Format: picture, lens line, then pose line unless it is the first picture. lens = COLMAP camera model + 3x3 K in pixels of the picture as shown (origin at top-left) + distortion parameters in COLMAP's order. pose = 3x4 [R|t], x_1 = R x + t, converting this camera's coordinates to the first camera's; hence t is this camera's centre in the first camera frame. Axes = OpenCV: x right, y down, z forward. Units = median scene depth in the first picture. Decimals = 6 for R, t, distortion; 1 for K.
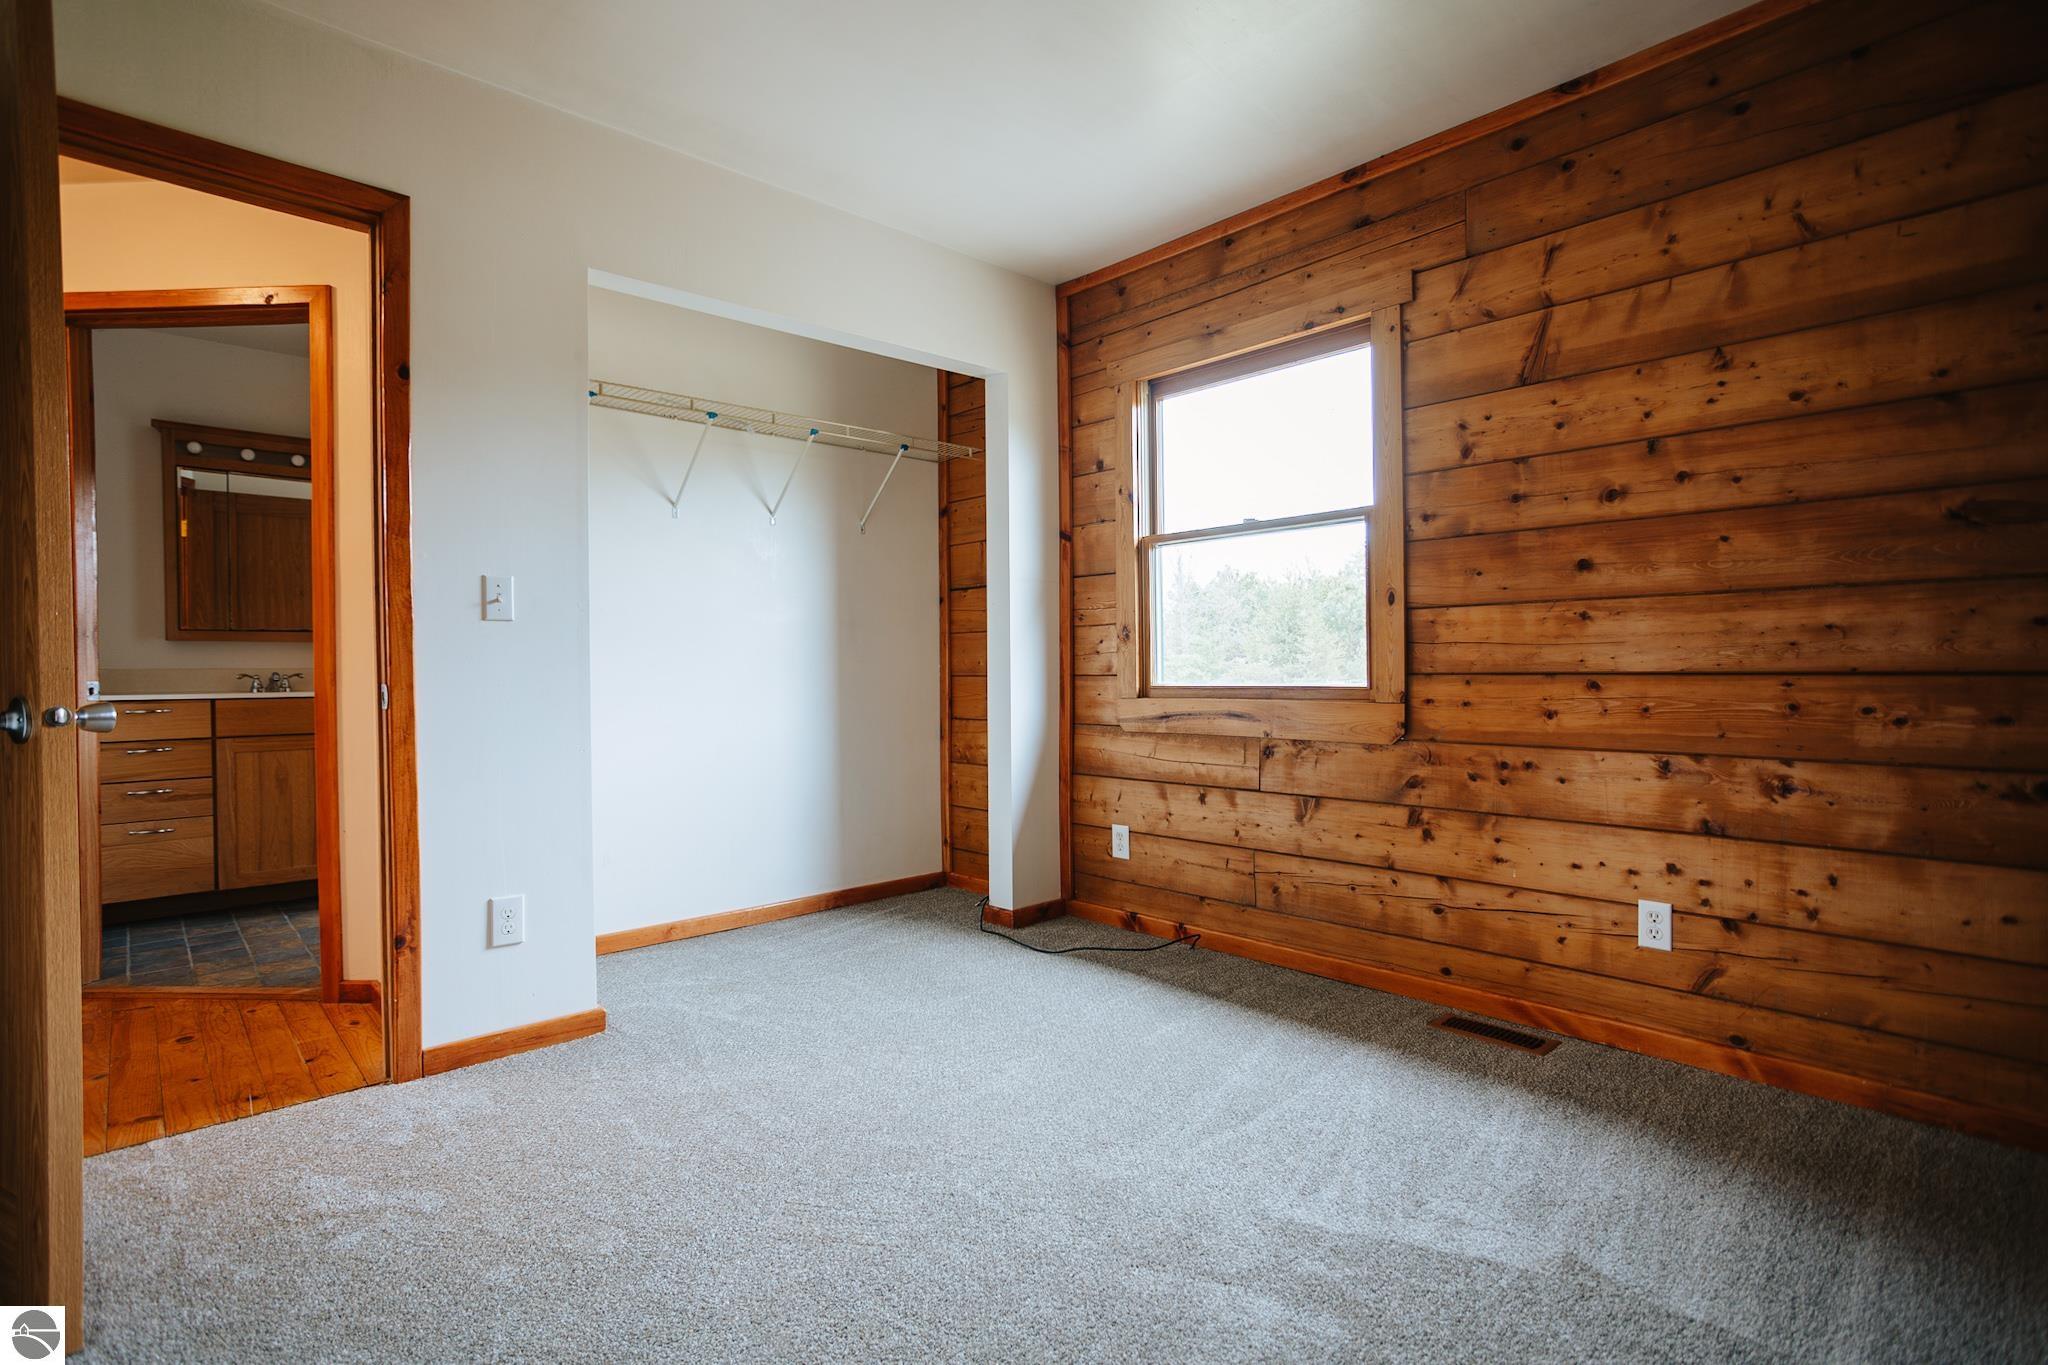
lens RADIAL K [[992.7, 0, 1026.8], [0, 992.7, 687.7], [0, 0, 1]] dist [-0.021333, 0.007663]
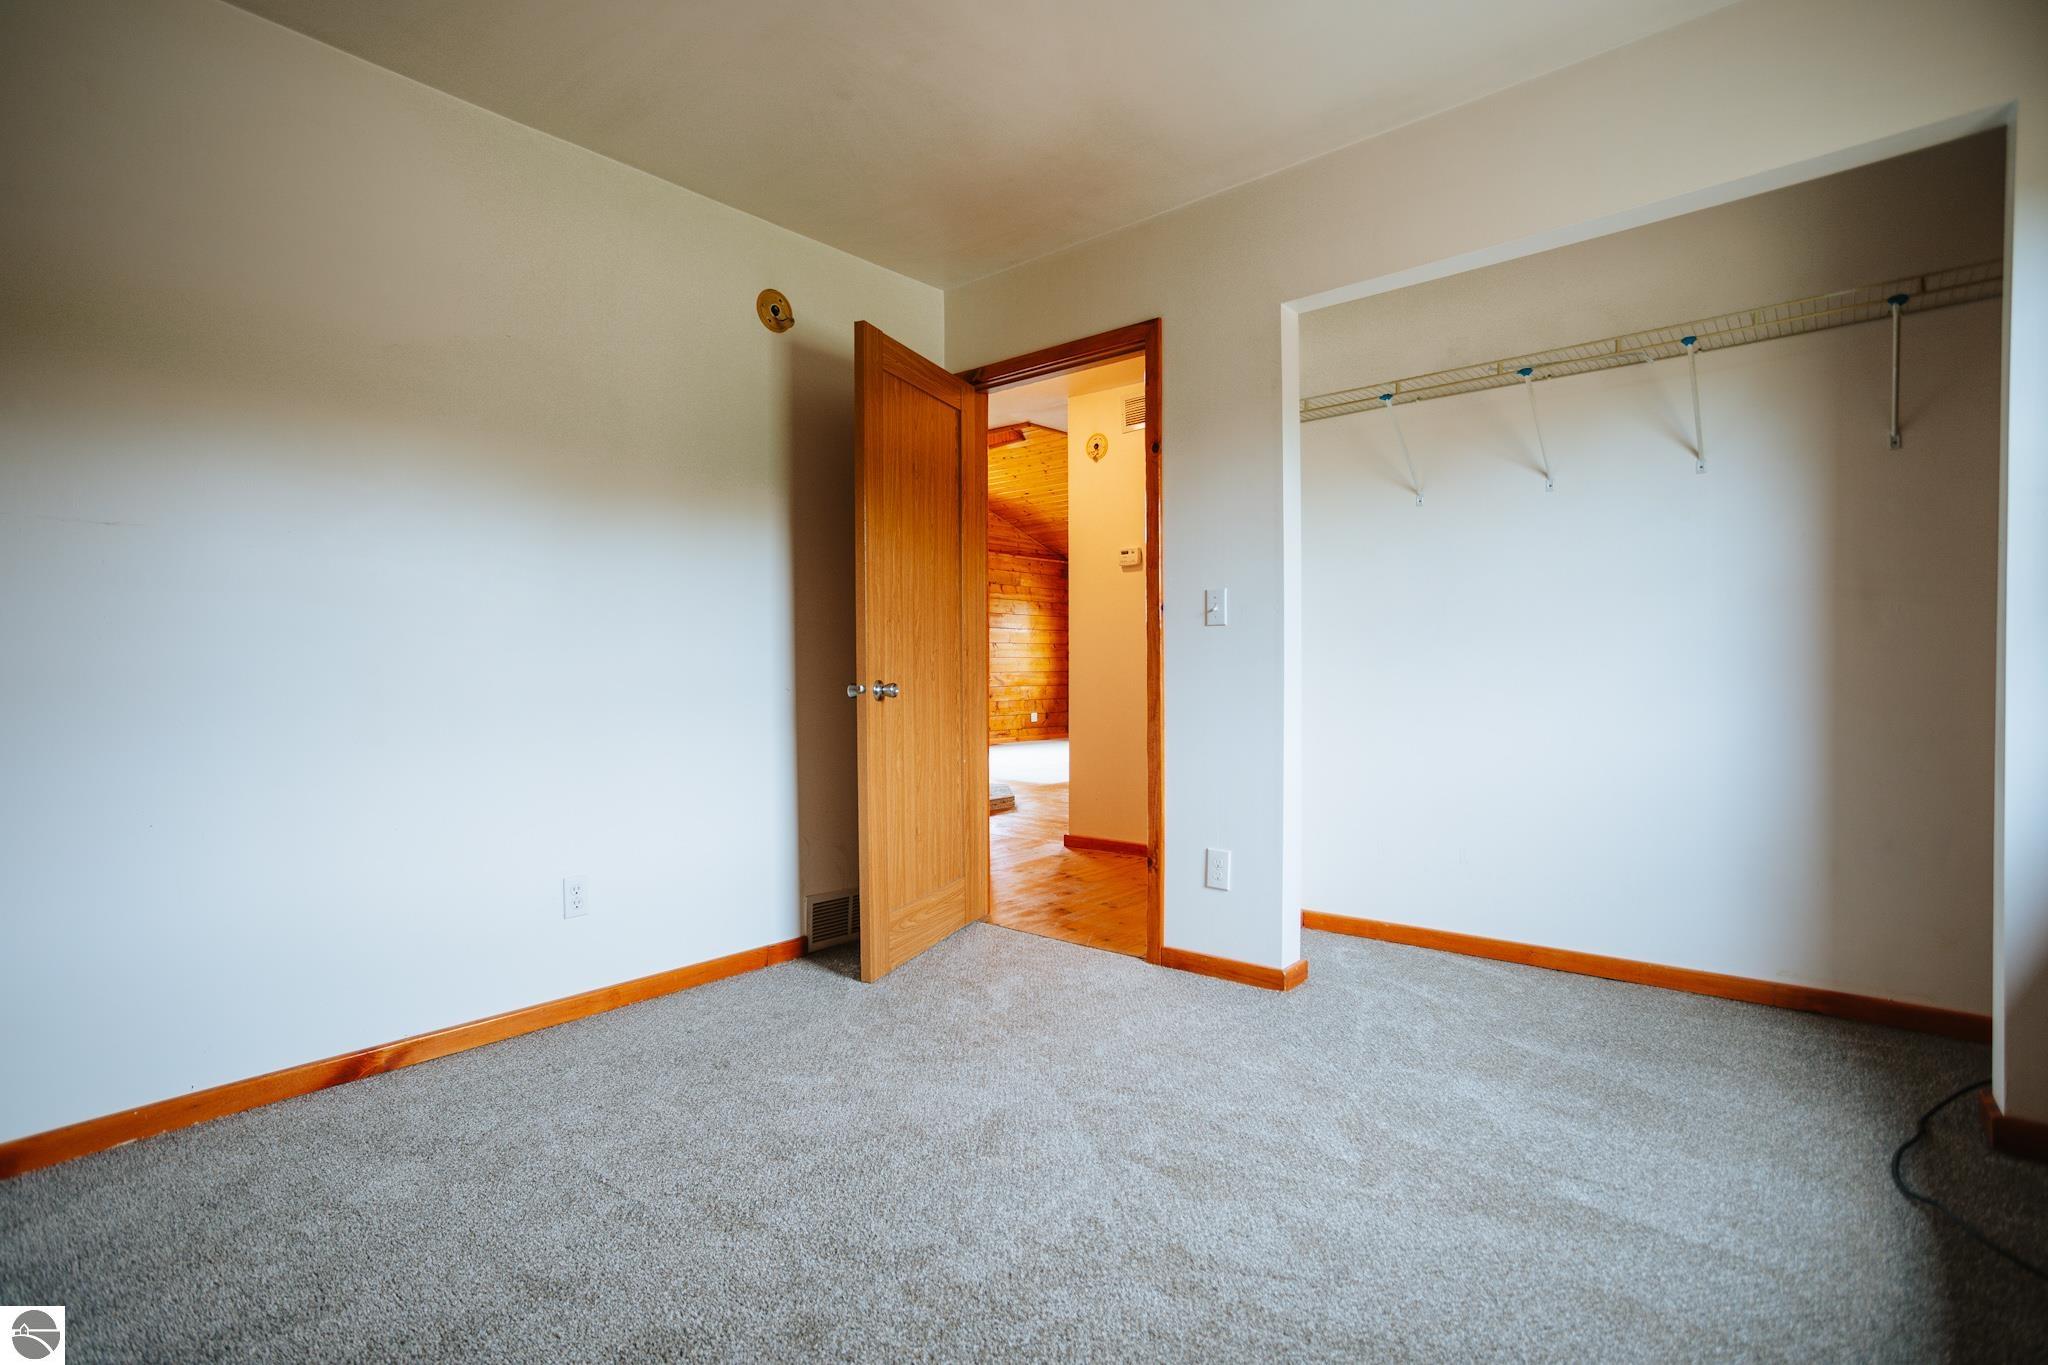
lens RADIAL K [[992.7, 0, 1018.6], [0, 992.7, 698.9], [0, 0, 1]] dist [-0.021333, 0.007663]
pose [[0.098714, 0.034064, -0.994533, 0.684770], [-0.014242, 0.999360, 0.032816, -0.013395], [0.995014, 0.010925, 0.099136, 0.635105]]
